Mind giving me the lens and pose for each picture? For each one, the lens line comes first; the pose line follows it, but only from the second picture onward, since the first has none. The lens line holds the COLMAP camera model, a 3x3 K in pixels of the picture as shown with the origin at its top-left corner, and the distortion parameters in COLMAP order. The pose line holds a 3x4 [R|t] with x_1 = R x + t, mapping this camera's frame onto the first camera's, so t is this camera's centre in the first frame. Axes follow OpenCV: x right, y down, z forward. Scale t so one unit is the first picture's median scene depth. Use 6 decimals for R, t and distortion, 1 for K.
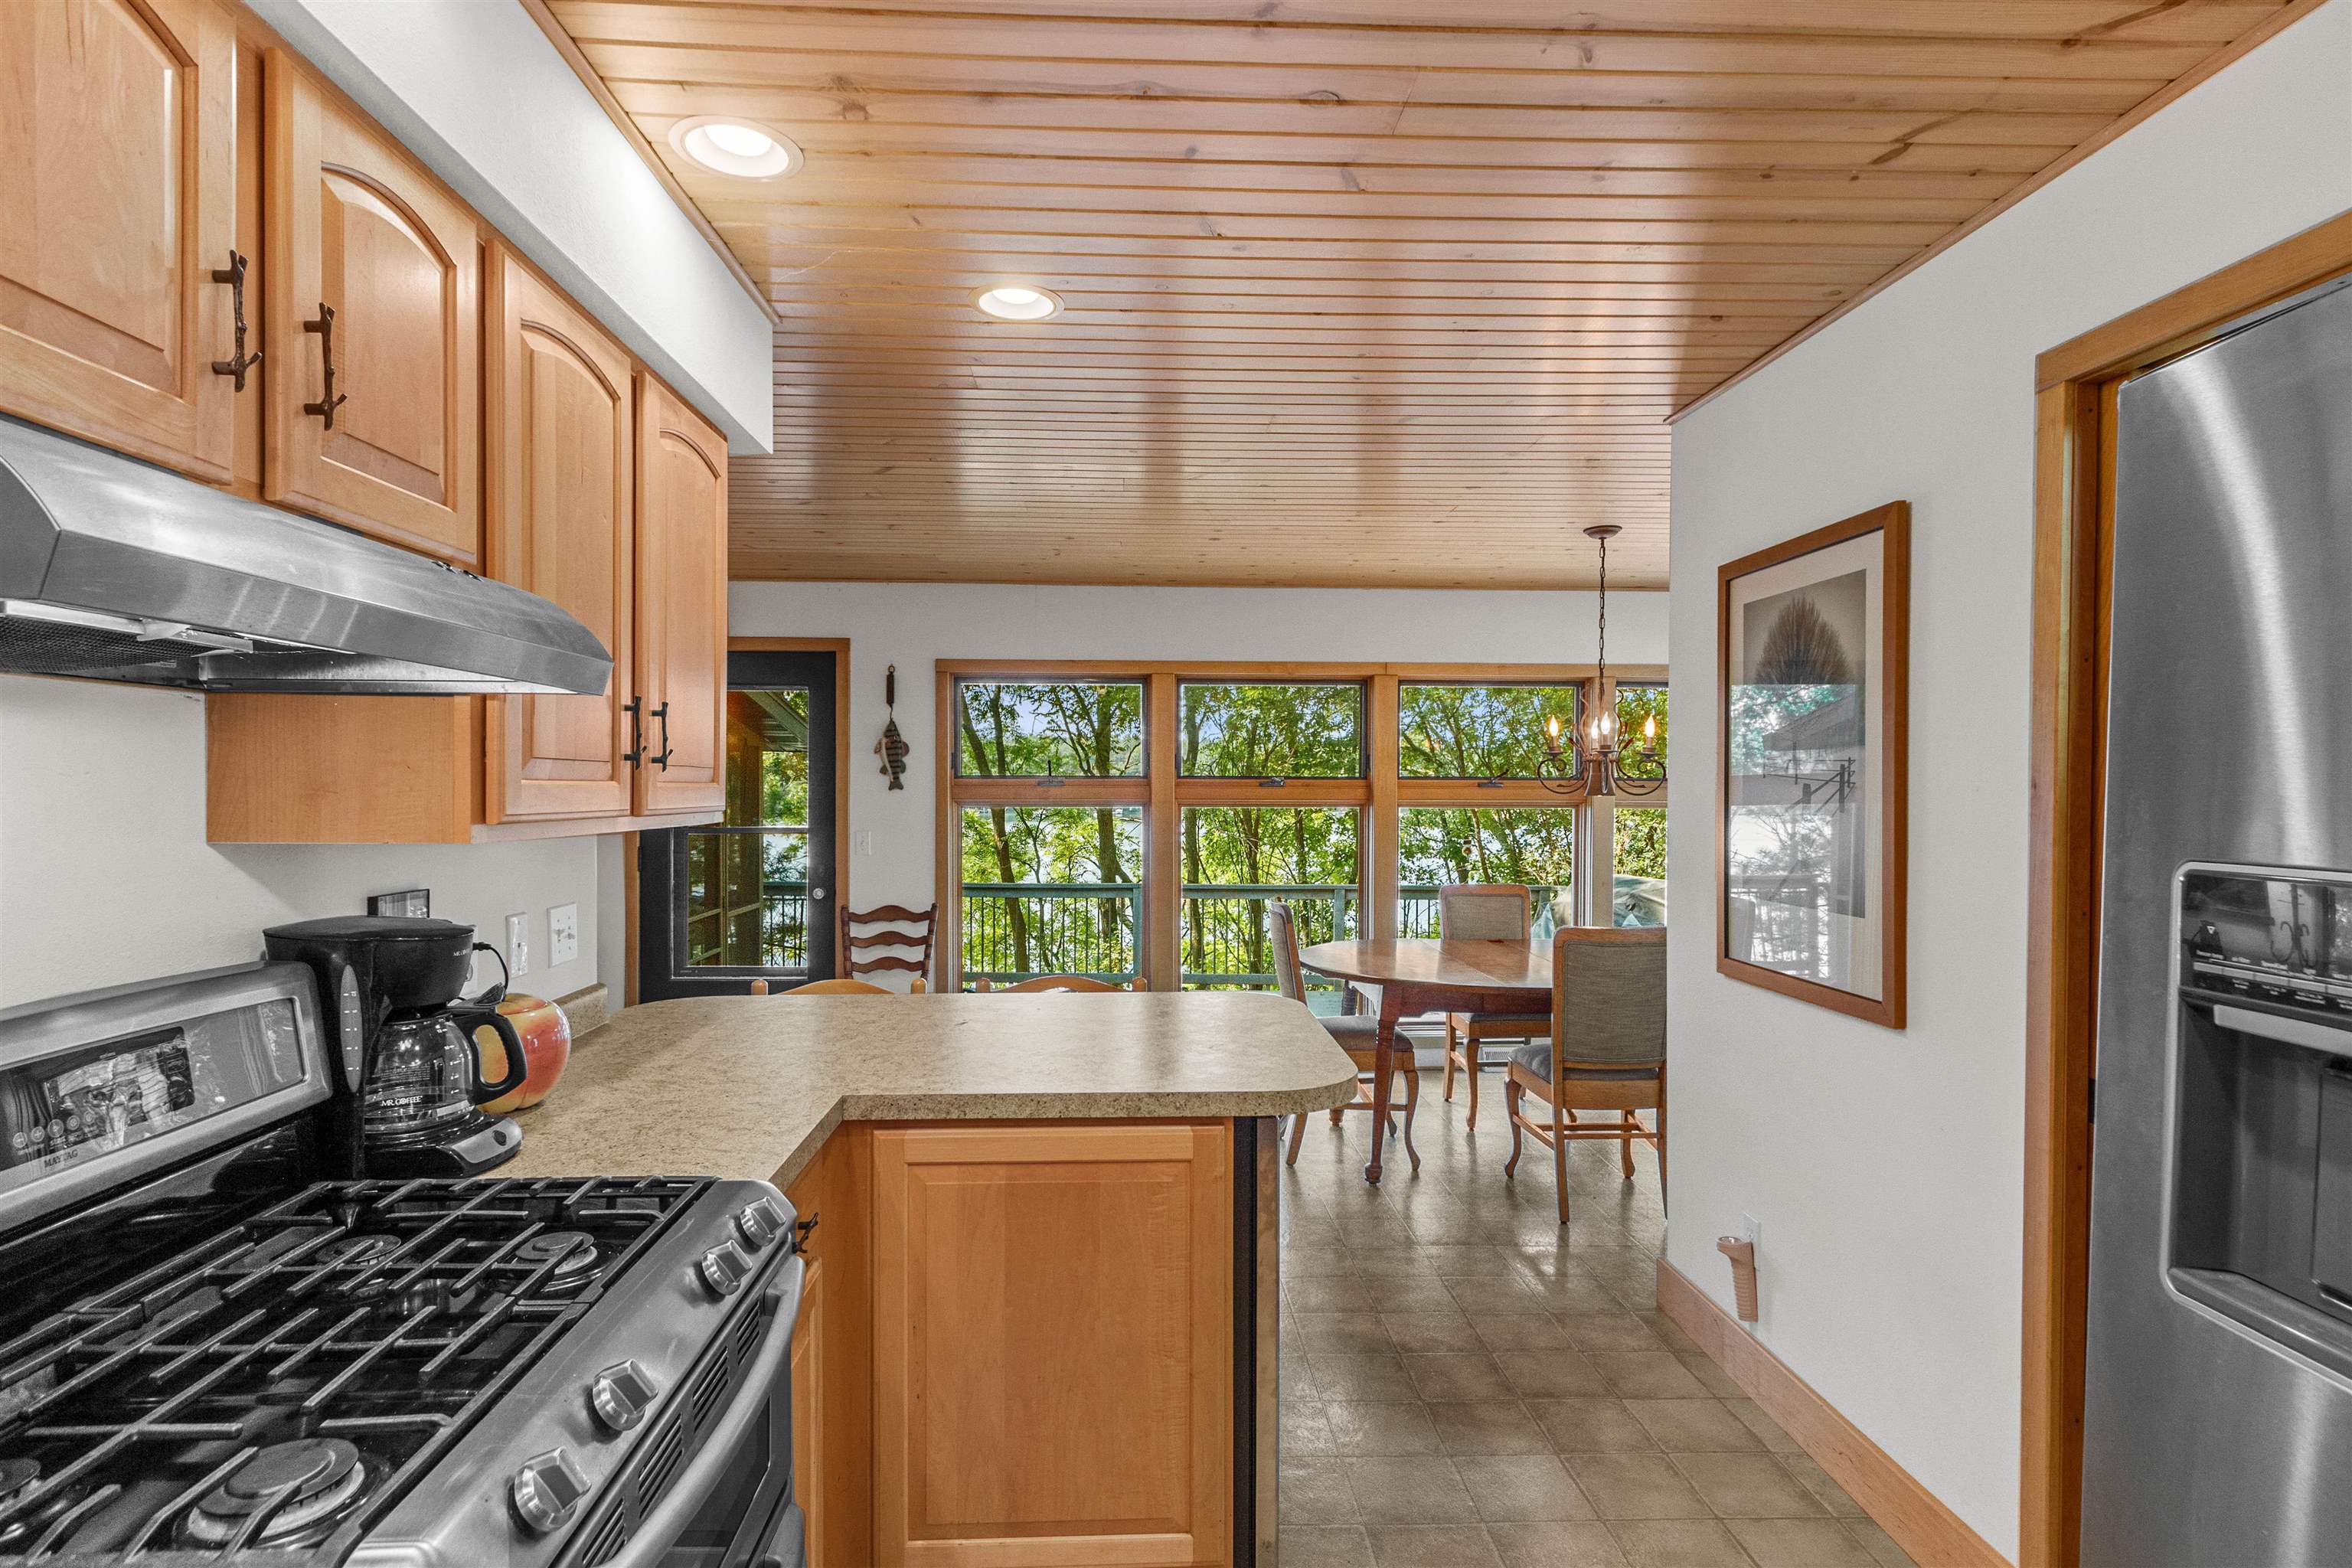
lens RADIAL K [[1189.7, 0, 1156.3], [0, 1189.7, 784.5], [0, 0, 1]] dist [-0.043943, -0.000494]
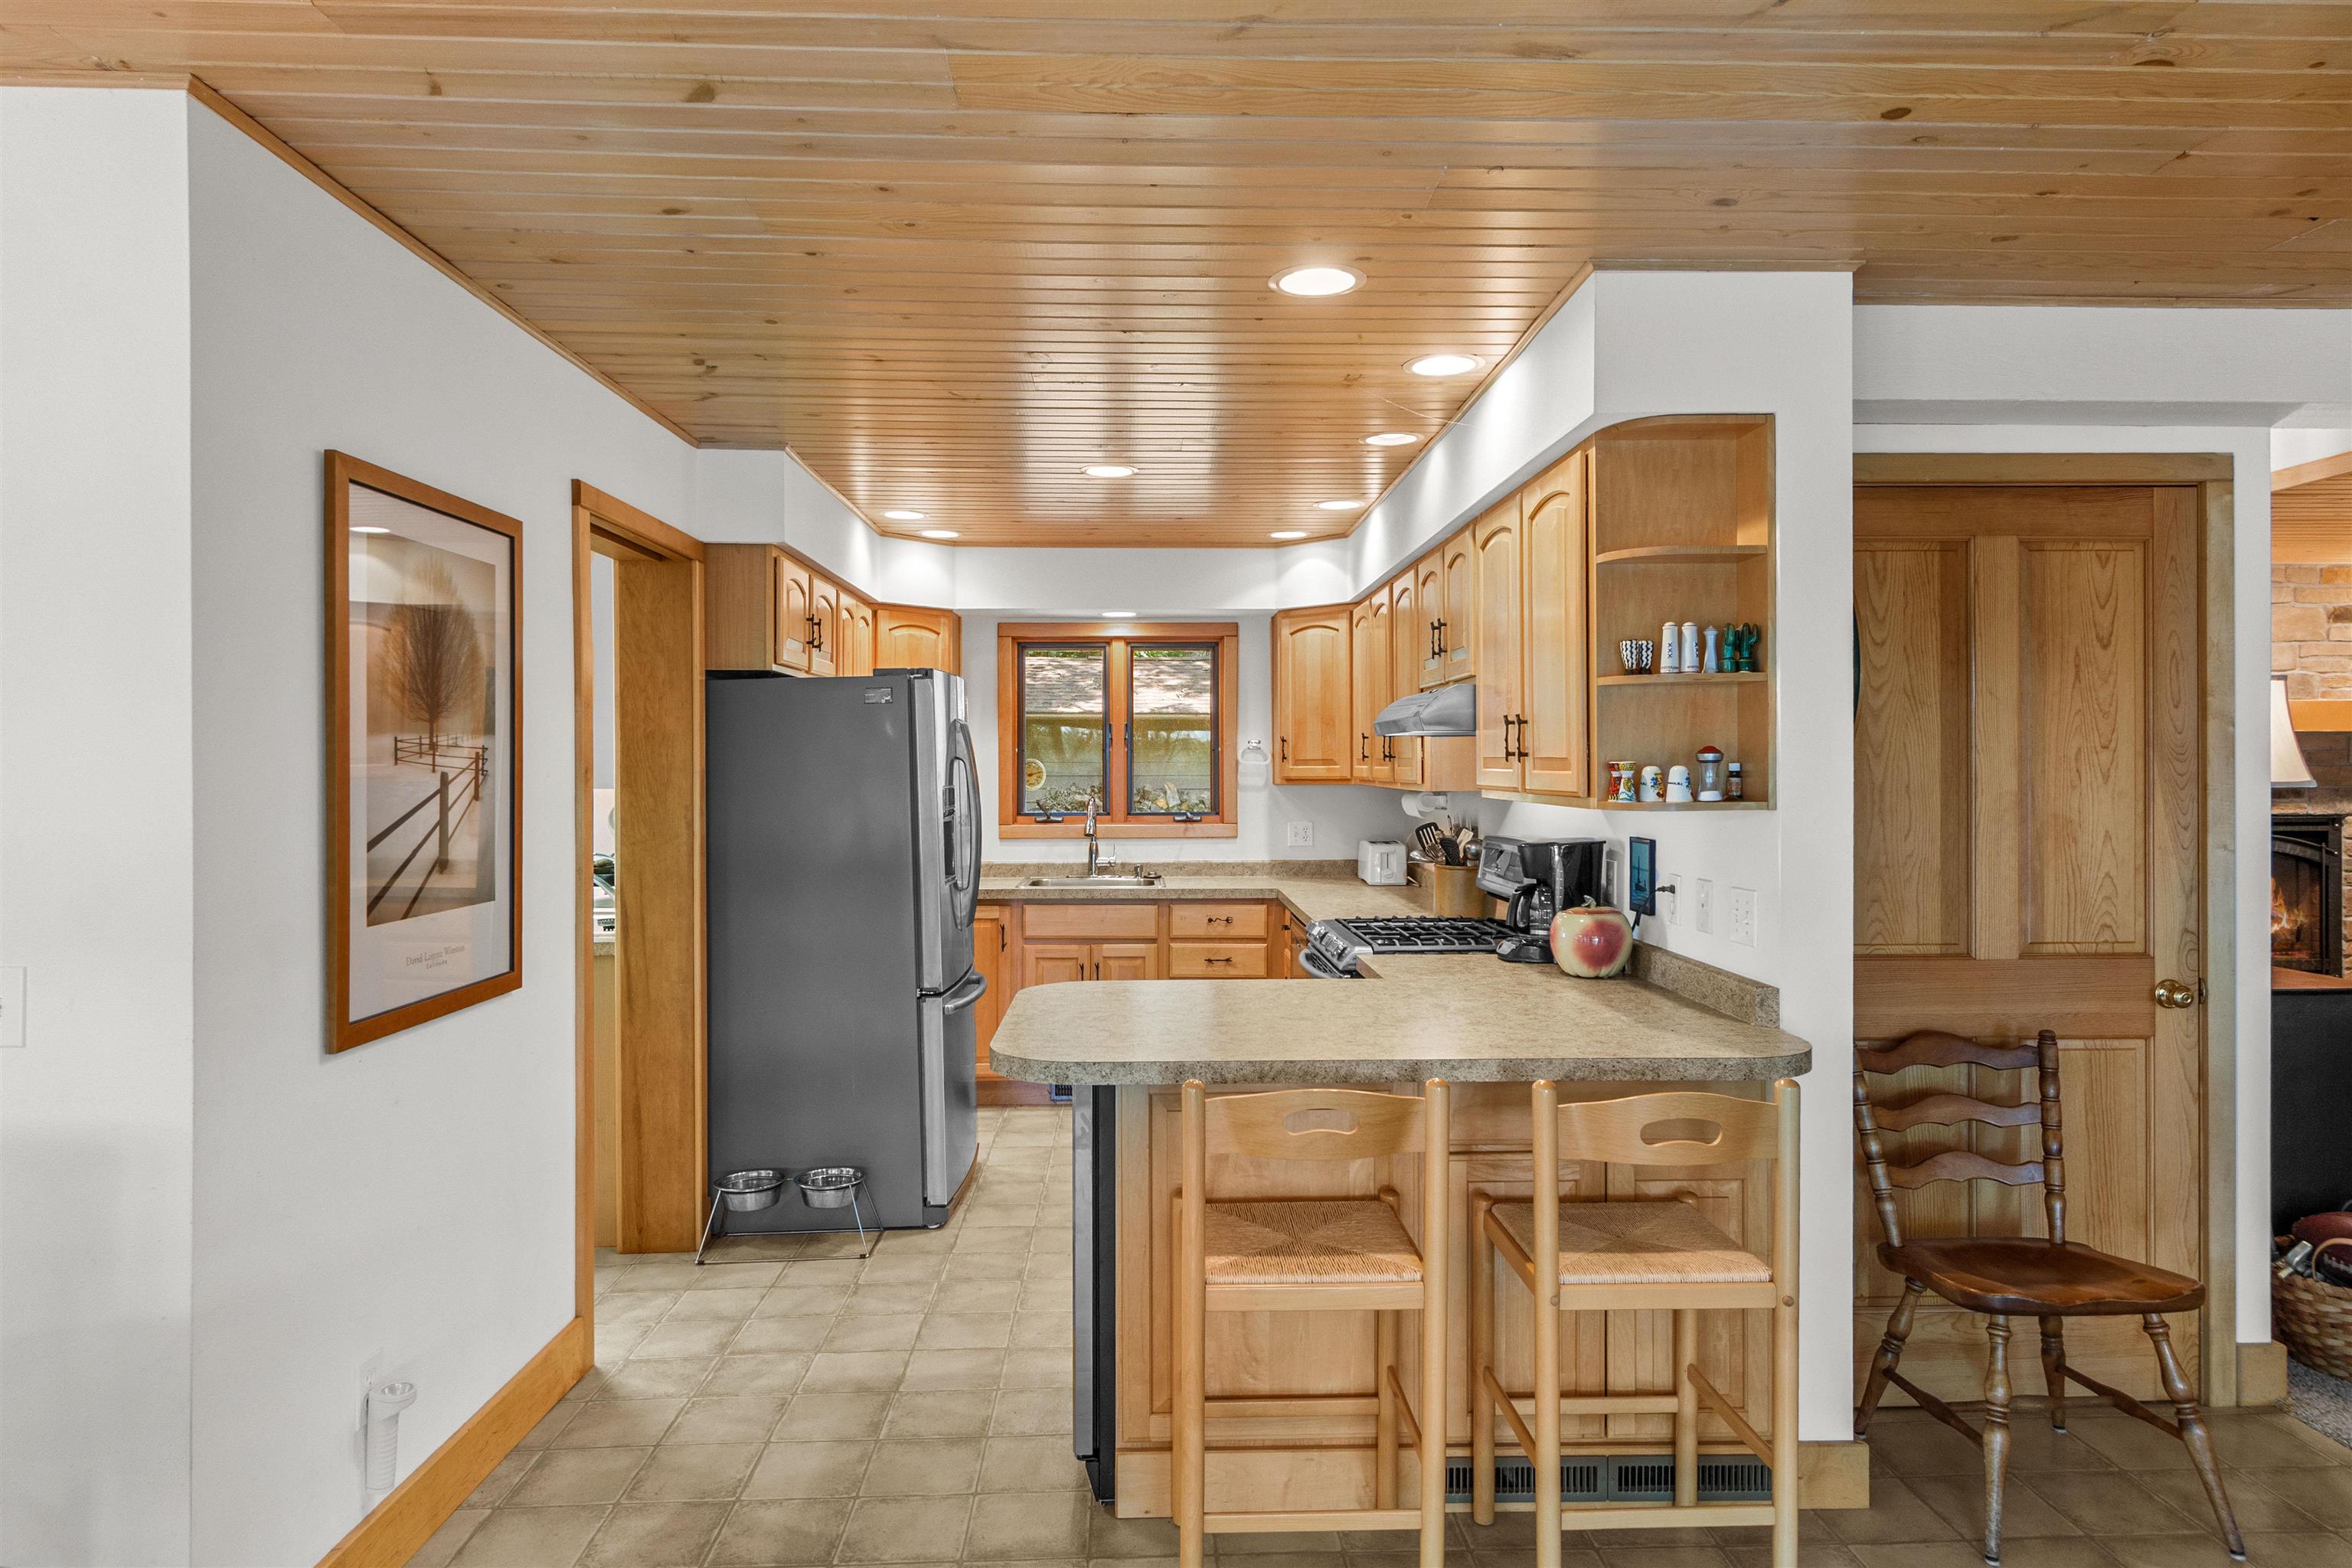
lens RADIAL K [[1395.9, 0, 1188.3], [0, 1395.9, 771.4], [0, 0, 1]] dist [0.003401, 0.000536]
pose [[-0.999998, -0.000290, 0.001824, -0.005506], [-0.000277, 0.999975, 0.007005, -0.003760], [-0.001826, 0.007005, -0.999974, 0.890421]]
